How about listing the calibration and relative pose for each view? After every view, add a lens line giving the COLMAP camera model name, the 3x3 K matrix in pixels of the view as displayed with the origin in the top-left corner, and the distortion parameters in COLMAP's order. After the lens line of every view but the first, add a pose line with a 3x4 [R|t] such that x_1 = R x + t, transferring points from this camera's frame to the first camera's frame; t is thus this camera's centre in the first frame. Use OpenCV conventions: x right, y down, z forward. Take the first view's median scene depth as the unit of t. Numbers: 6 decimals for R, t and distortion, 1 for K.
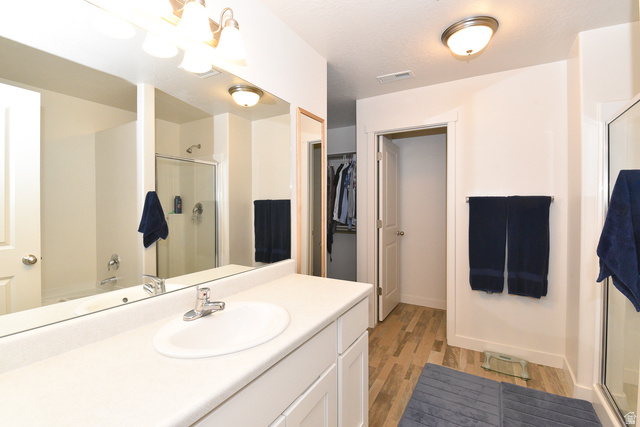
lens RADIAL K [[281.1, 0, 320.9], [0, 281.1, 209.4], [0, 0, 1]] dist [-0.002107, -0.000323]
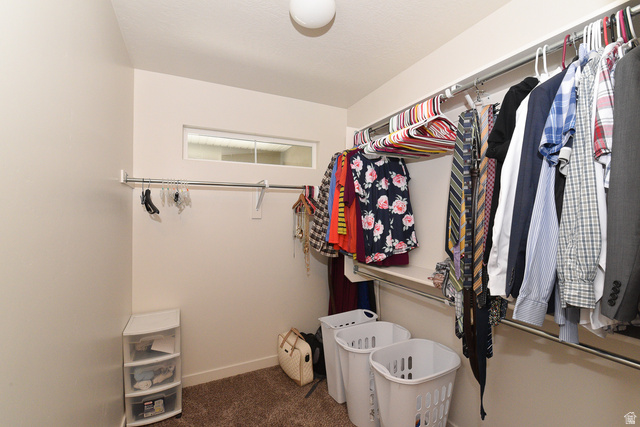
lens RADIAL K [[281.1, 0, 320.9], [0, 281.1, 209.4], [0, 0, 1]] dist [-0.002107, -0.000323]
pose [[0.836010, 0.005155, -0.548690, 0.031445], [-0.008543, 0.999957, -0.003621, -0.019598], [0.548648, 0.007715, 0.836018, 0.376640]]
